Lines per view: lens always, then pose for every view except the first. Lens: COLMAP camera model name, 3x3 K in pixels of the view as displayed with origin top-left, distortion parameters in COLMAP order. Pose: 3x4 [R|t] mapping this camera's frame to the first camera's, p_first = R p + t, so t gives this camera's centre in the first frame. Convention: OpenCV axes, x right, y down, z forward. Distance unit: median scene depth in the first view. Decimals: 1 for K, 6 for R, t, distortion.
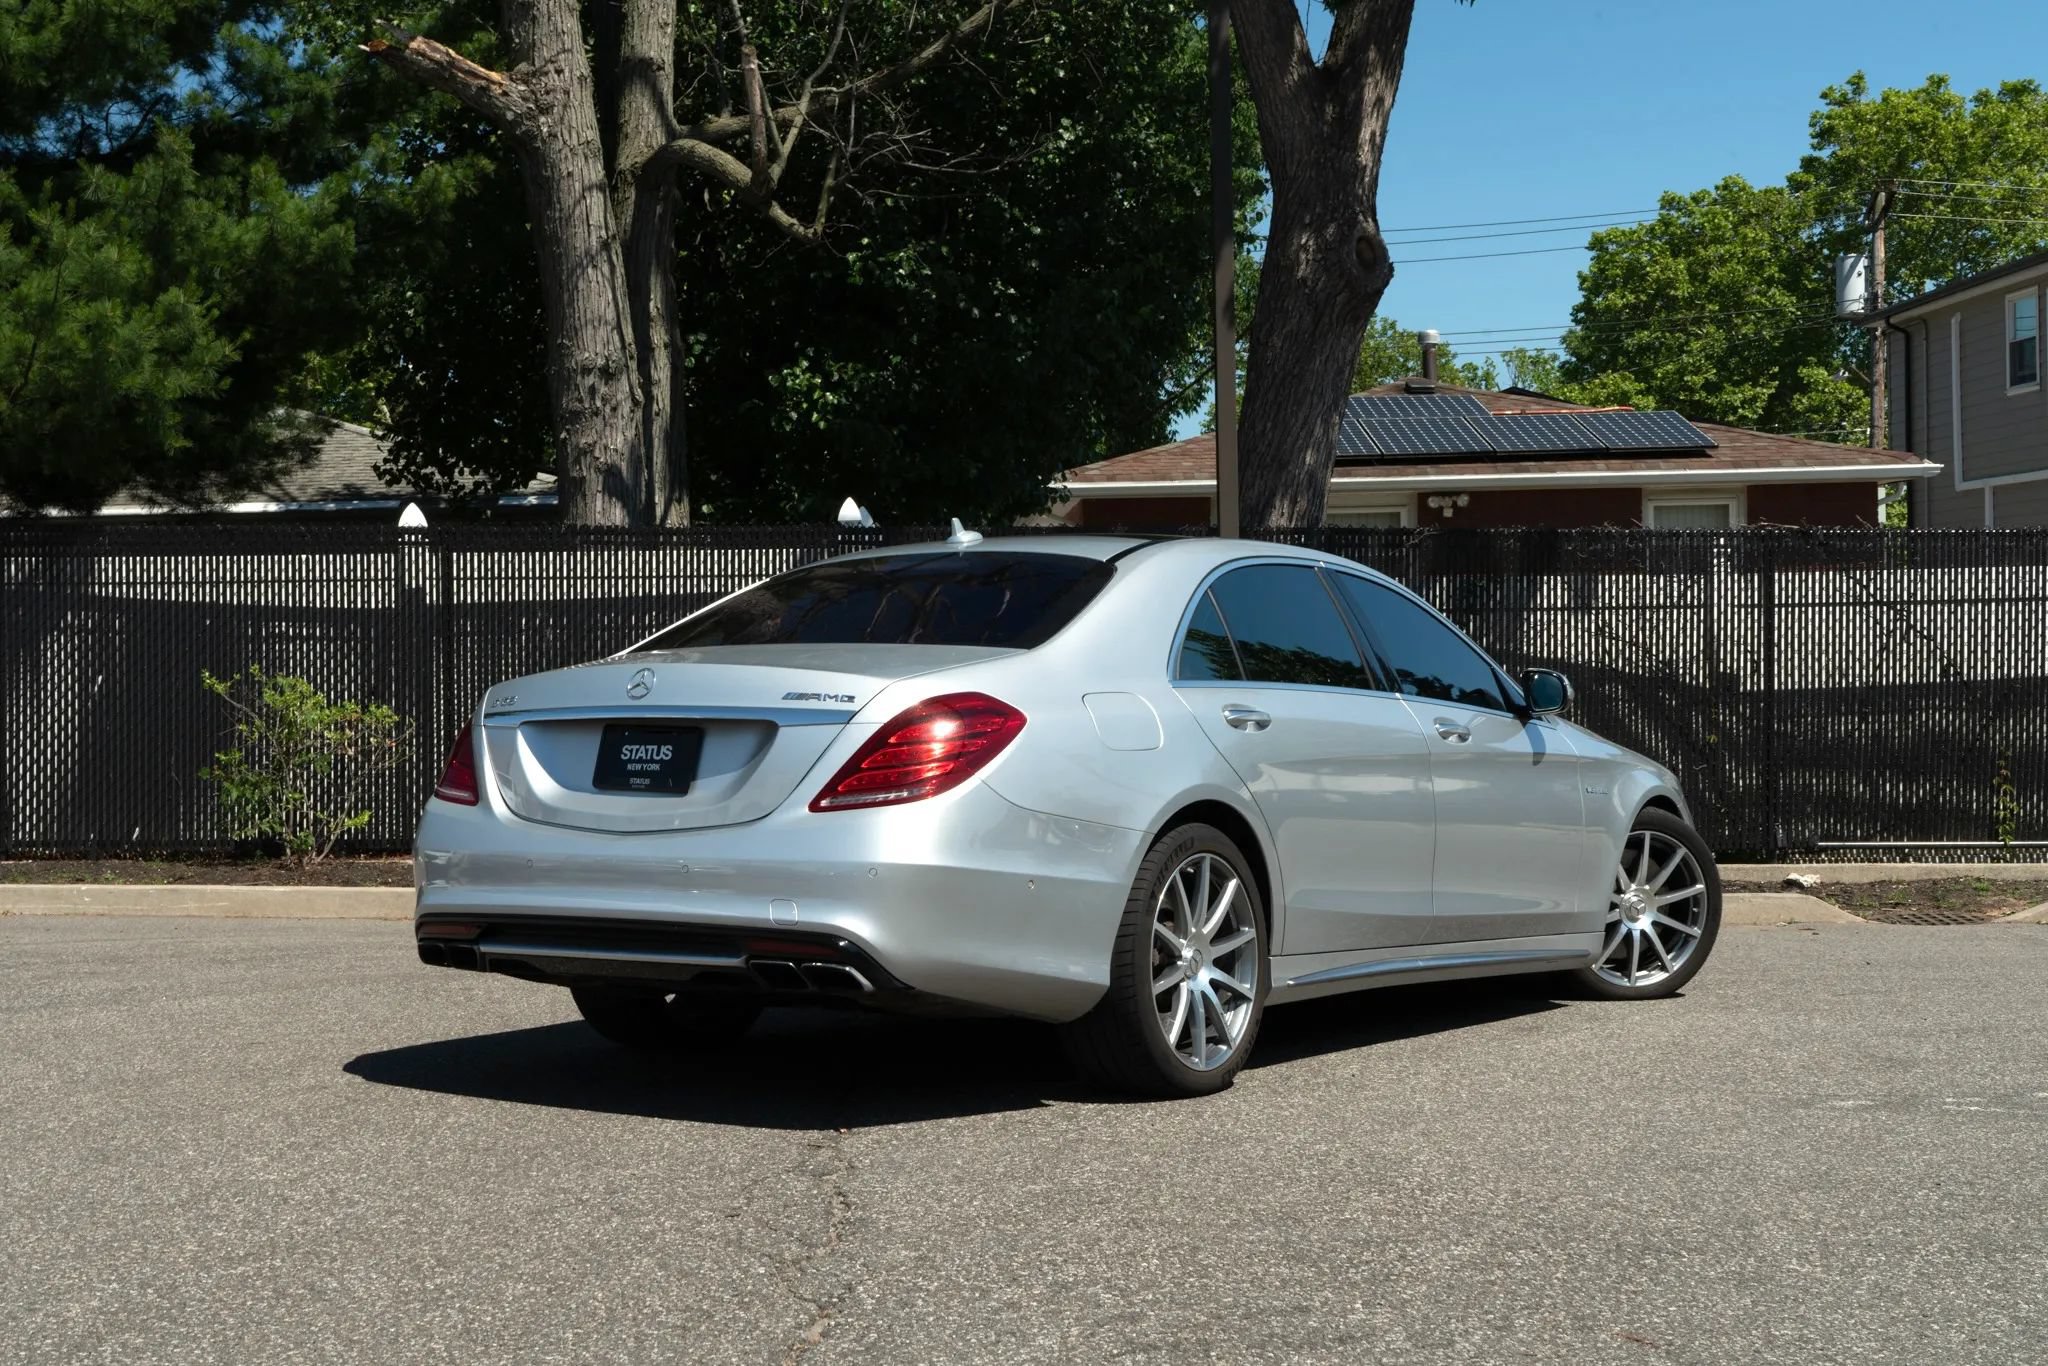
lens RADIAL K [[2737.3, 0, 1019.5], [0, 2737.3, 679.4], [0, 0, 1]] dist [0.020946, 0.064387]
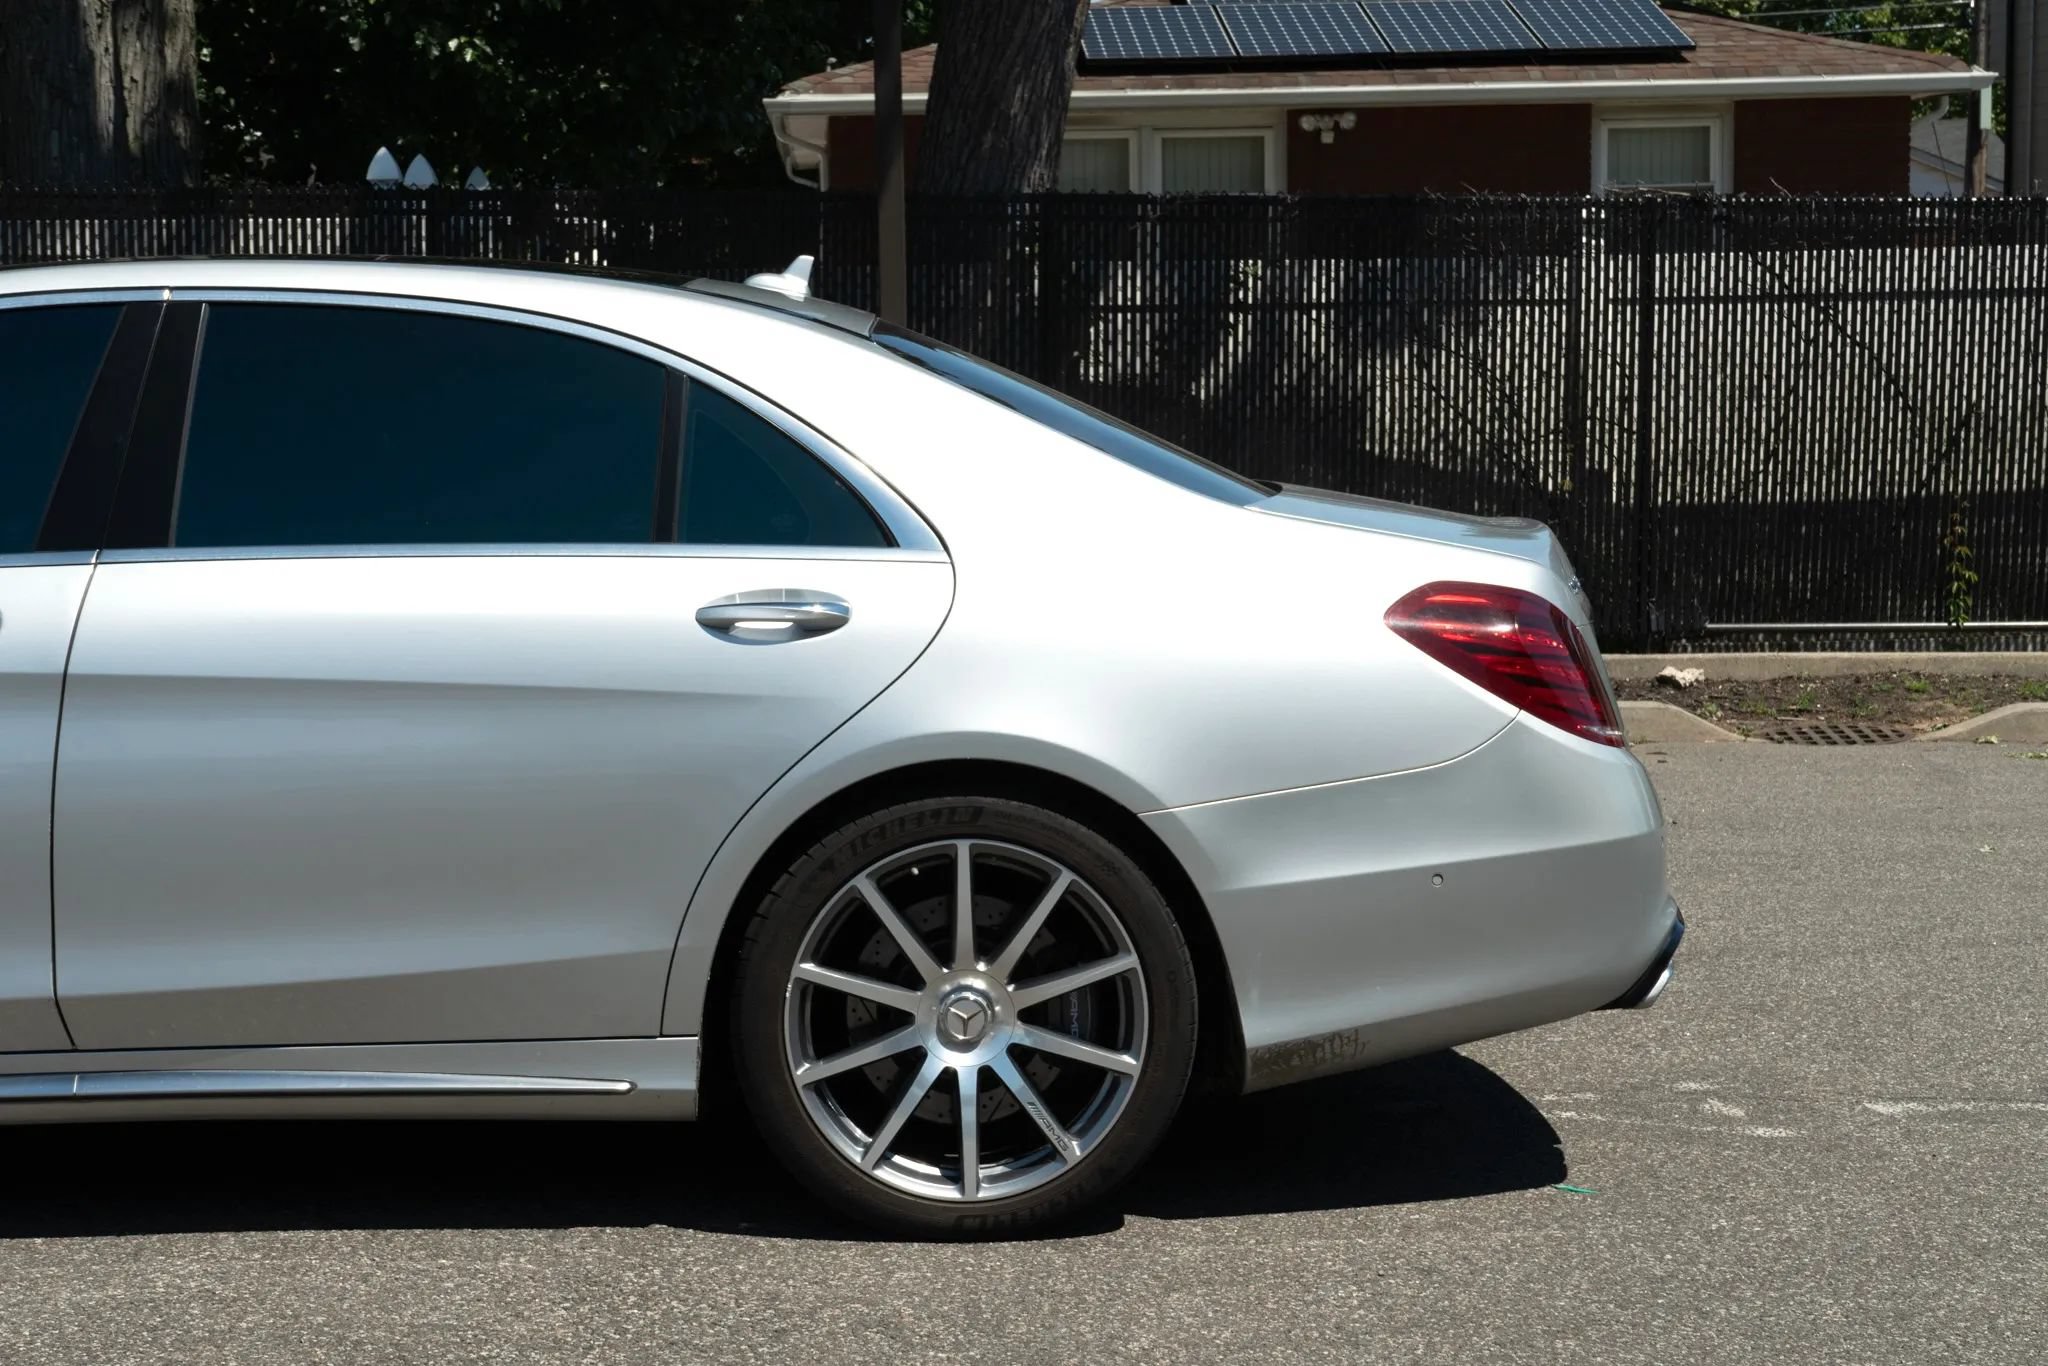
lens RADIAL K [[3631.0, 0, 1016.1], [0, 3631.0, 690.3], [0, 0, 1]] dist [0.037704, 0.182505]
pose [[0.999638, 0.000446, 0.026908, 0.078631], [-0.003241, 0.994581, 0.103914, -0.024237], [-0.026716, -0.103963, 0.994222, 0.028253]]
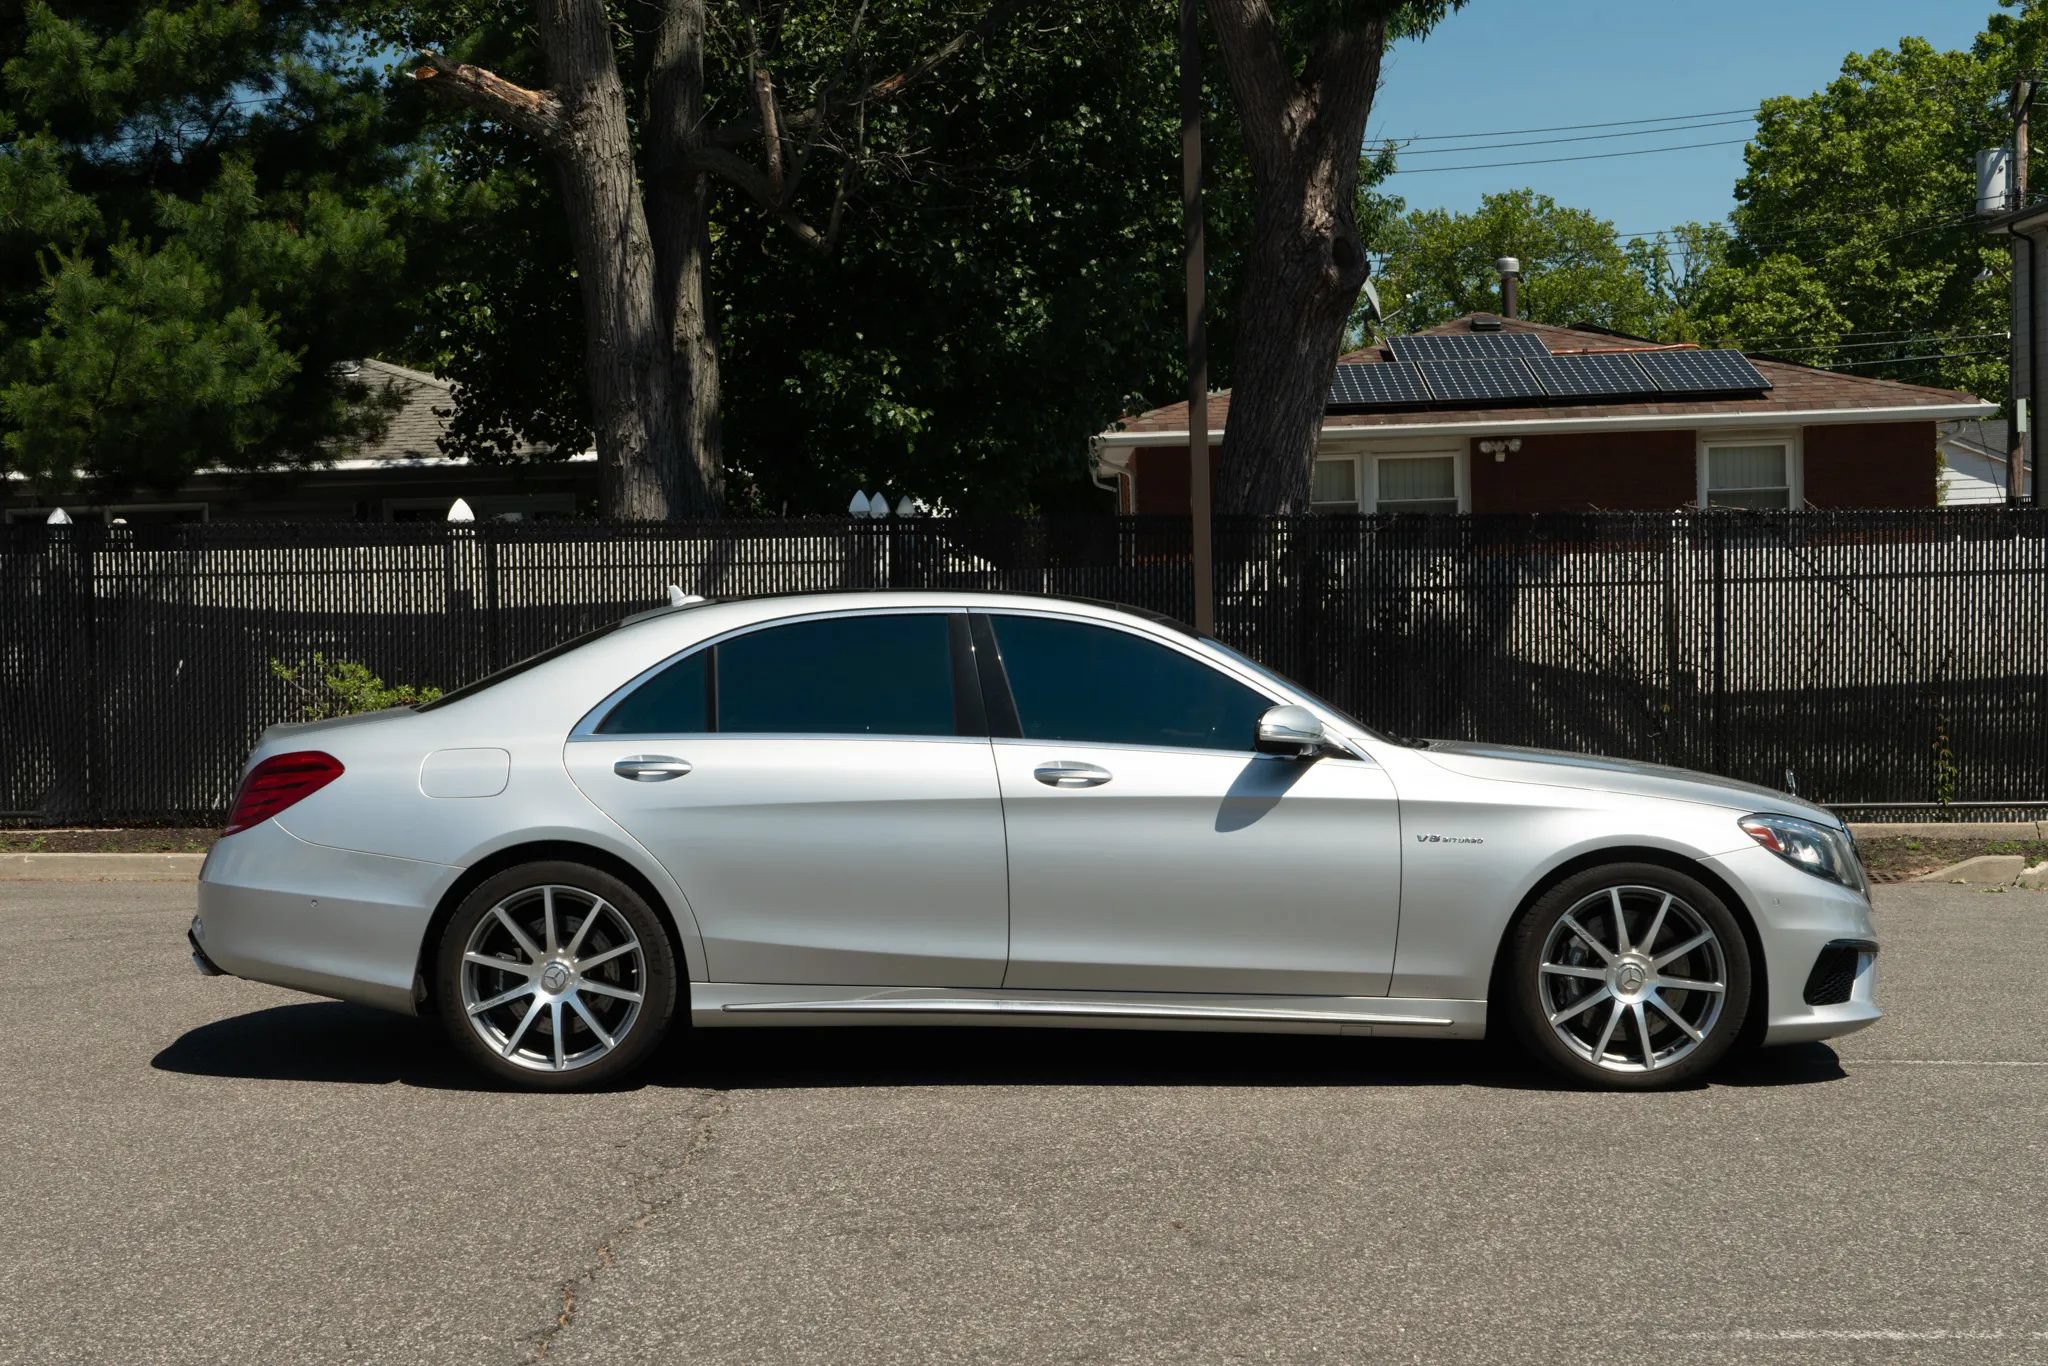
lens RADIAL K [[2970.6, 0, 1022.3], [0, 2970.6, 686.1], [0, 0, 1]] dist [0.024240, 0.092746]
pose [[0.998677, -0.006399, -0.051023, 0.061238], [0.008309, 0.999269, 0.037308, -0.032218], [0.050746, -0.037683, 0.998000, -0.170079]]
